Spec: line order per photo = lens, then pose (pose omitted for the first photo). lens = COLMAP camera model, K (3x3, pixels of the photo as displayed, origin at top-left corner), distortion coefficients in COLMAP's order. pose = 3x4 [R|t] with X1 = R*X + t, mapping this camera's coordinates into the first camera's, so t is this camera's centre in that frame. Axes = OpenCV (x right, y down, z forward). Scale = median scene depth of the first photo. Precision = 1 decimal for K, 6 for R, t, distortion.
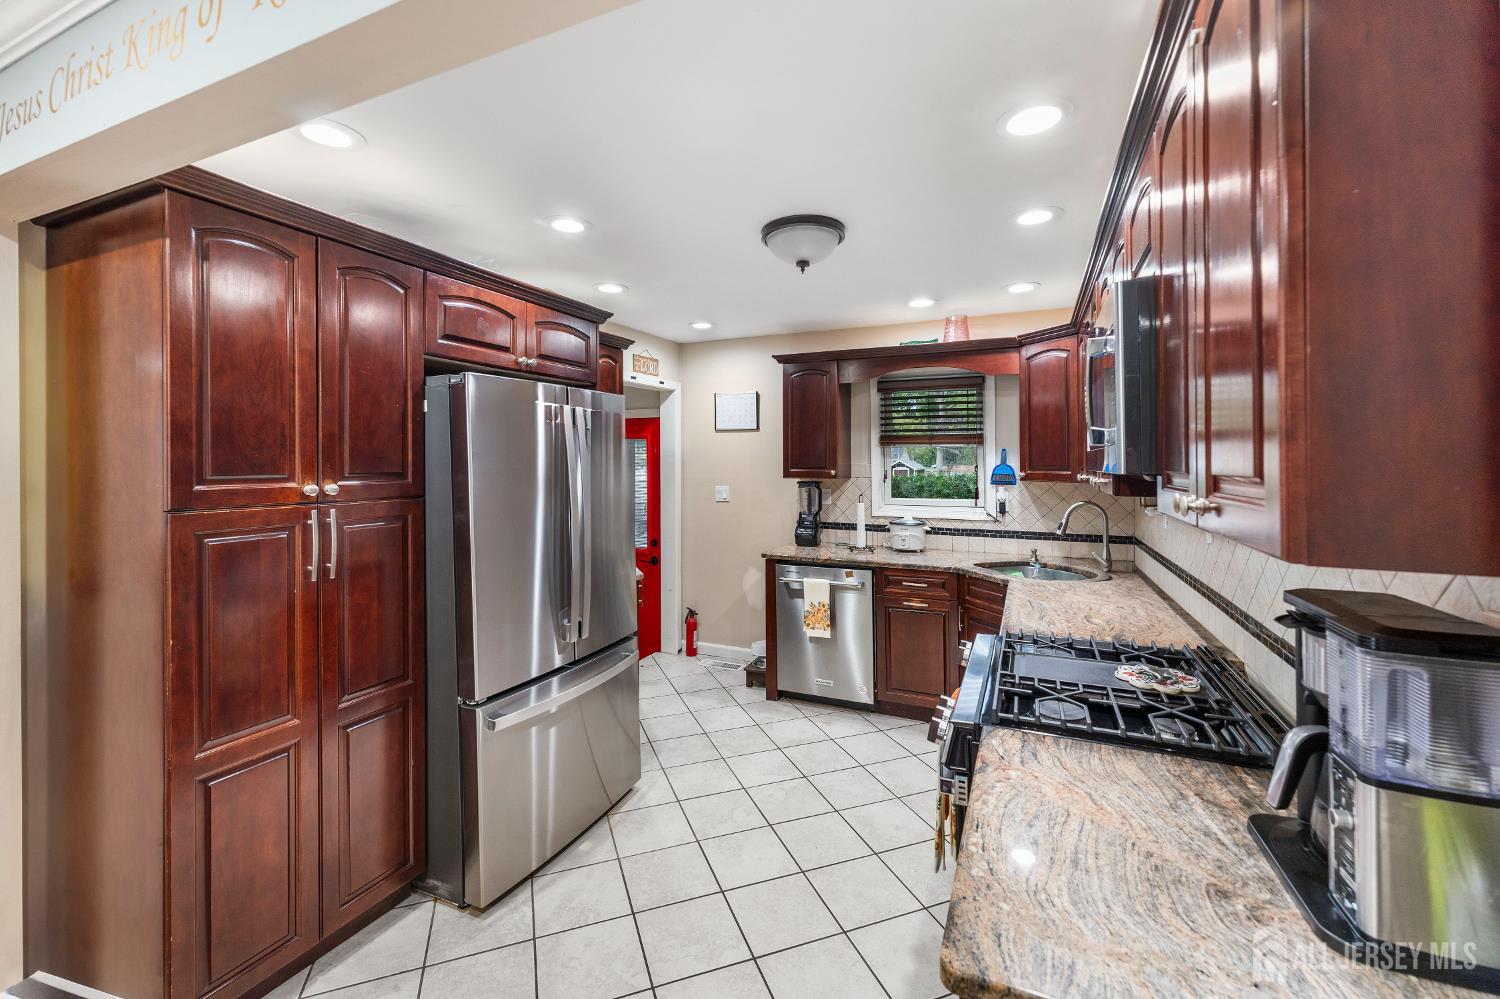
lens RADIAL K [[620.5, 0, 753.0], [0, 620.5, 463.3], [0, 0, 1]] dist [0.000420, 0.000045]
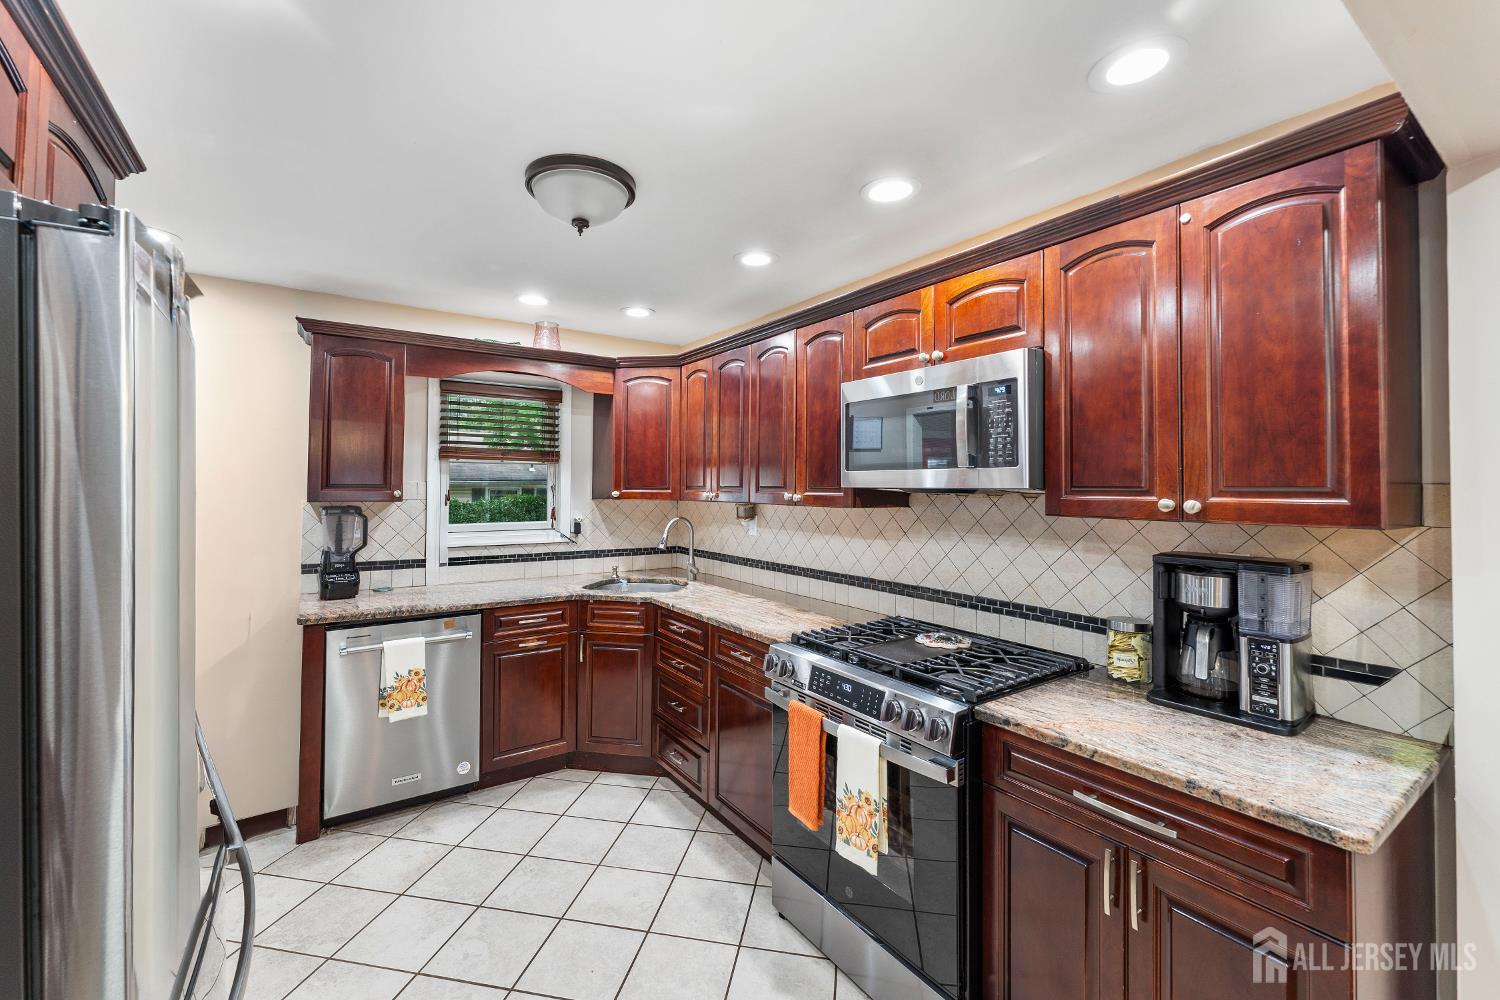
lens RADIAL K [[621.4, 0, 738.5], [0, 621.4, 473.2], [0, 0, 1]] dist [0.000088, -0.000210]
pose [[0.529928, 0.020129, 0.847804, -0.304503], [-0.003747, 0.999764, -0.021395, 0.005619], [-0.848034, 0.008161, 0.529879, 0.272033]]
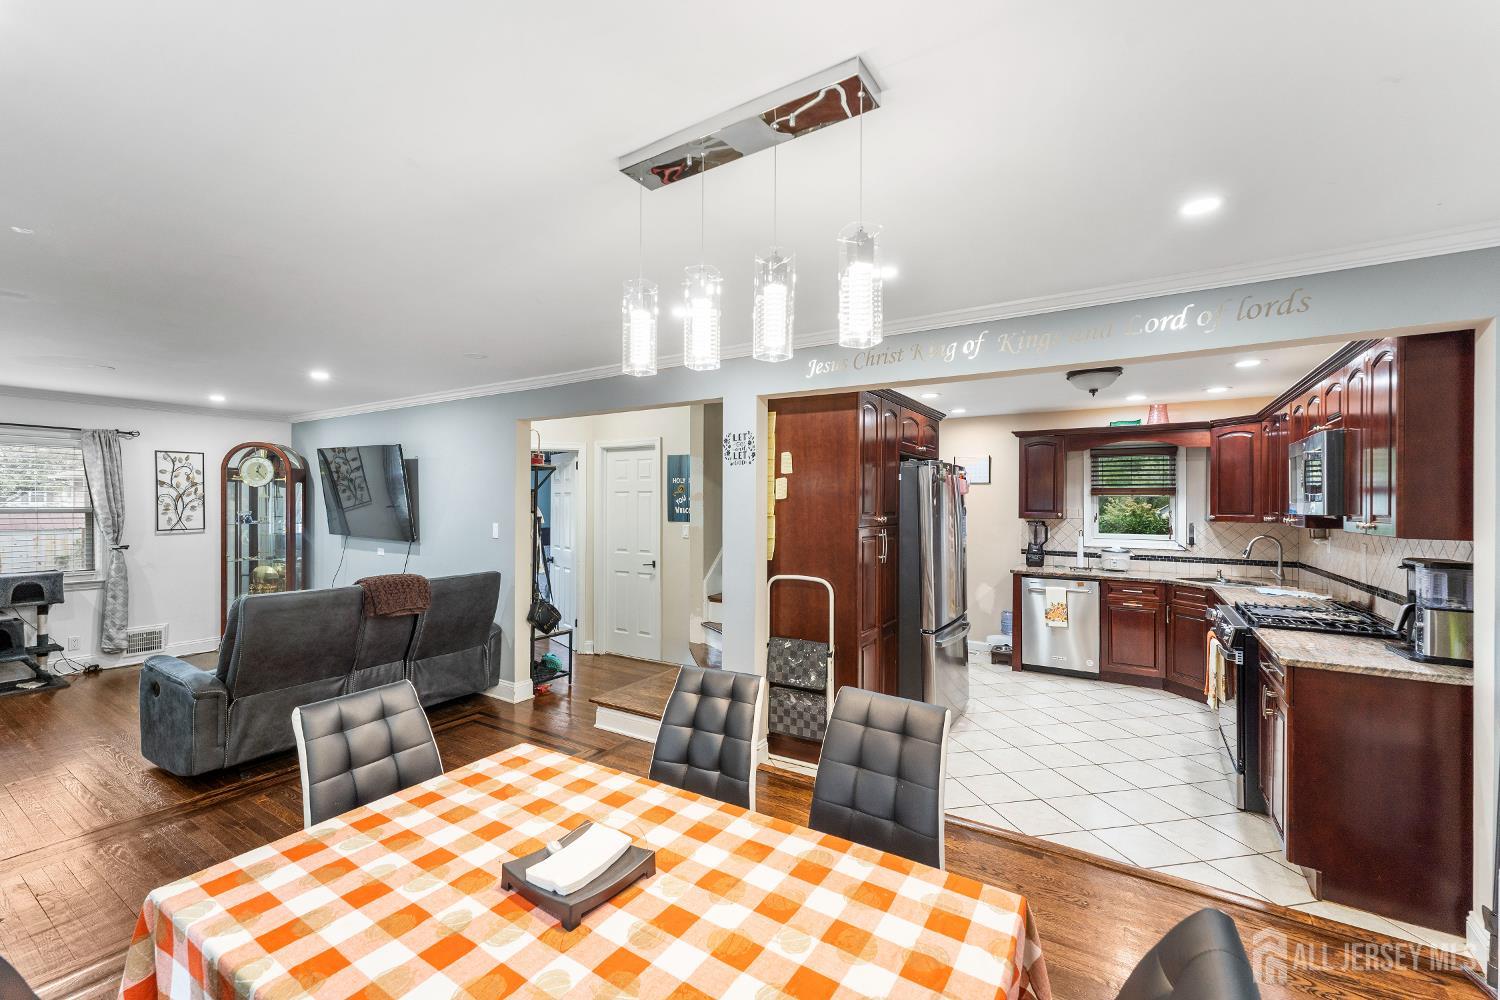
lens RADIAL K [[605.0, 0, 750.6], [0, 605.0, 506.3], [0, 0, 1]] dist [0.000132, -0.000066]
pose [[0.989511, 0.005664, -0.144349, -0.397634], [-0.005586, 0.999984, 0.000950, -0.002138], [0.144352, -0.000134, 0.989526, -0.510078]]
